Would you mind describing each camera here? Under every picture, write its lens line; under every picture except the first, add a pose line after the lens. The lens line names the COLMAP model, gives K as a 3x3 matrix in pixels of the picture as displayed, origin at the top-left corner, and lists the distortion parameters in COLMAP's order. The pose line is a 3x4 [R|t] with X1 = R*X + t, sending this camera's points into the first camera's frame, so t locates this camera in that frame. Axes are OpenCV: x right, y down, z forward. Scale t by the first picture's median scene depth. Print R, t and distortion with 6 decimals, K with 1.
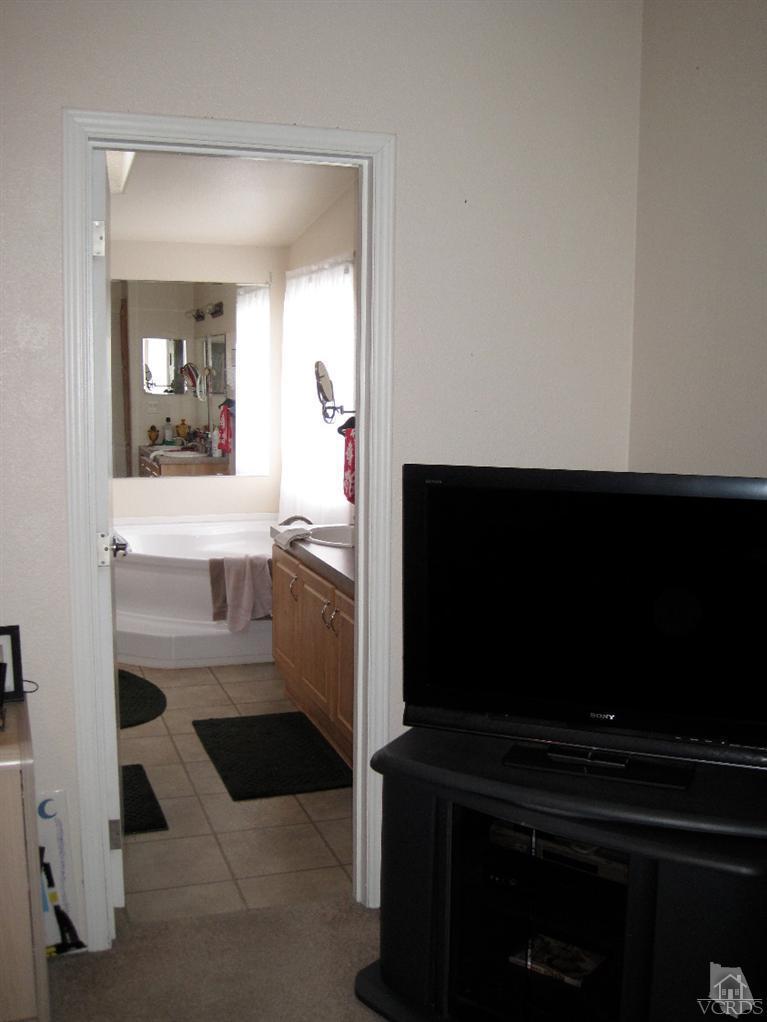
lens RADIAL K [[1086.0, 0, 405.1], [0, 1086.0, 511.6], [0, 0, 1]] dist [-0.167028, 0.186593]
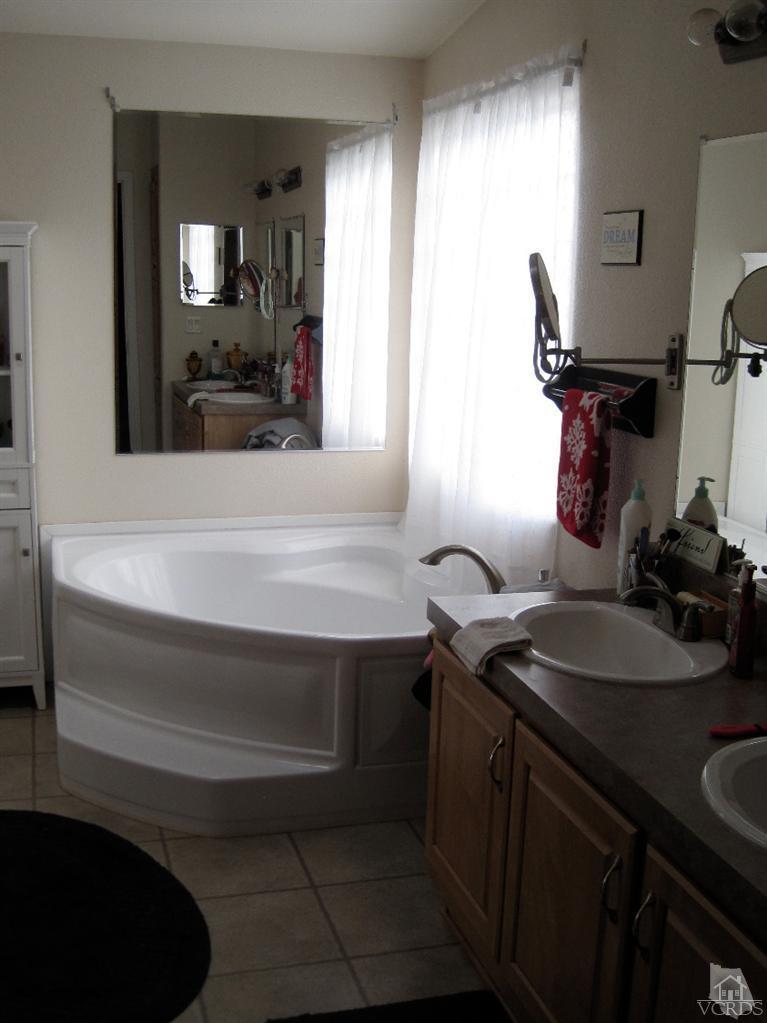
lens RADIAL K [[1087.1, 0, 405.2], [0, 1087.1, 512.1], [0, 0, 1]] dist [-0.167028, 0.186593]
pose [[0.998893, 0.026343, -0.038964, -0.075277], [-0.023002, 0.996214, 0.083840, -0.041675], [0.041025, -0.082851, 0.995717, 0.336680]]
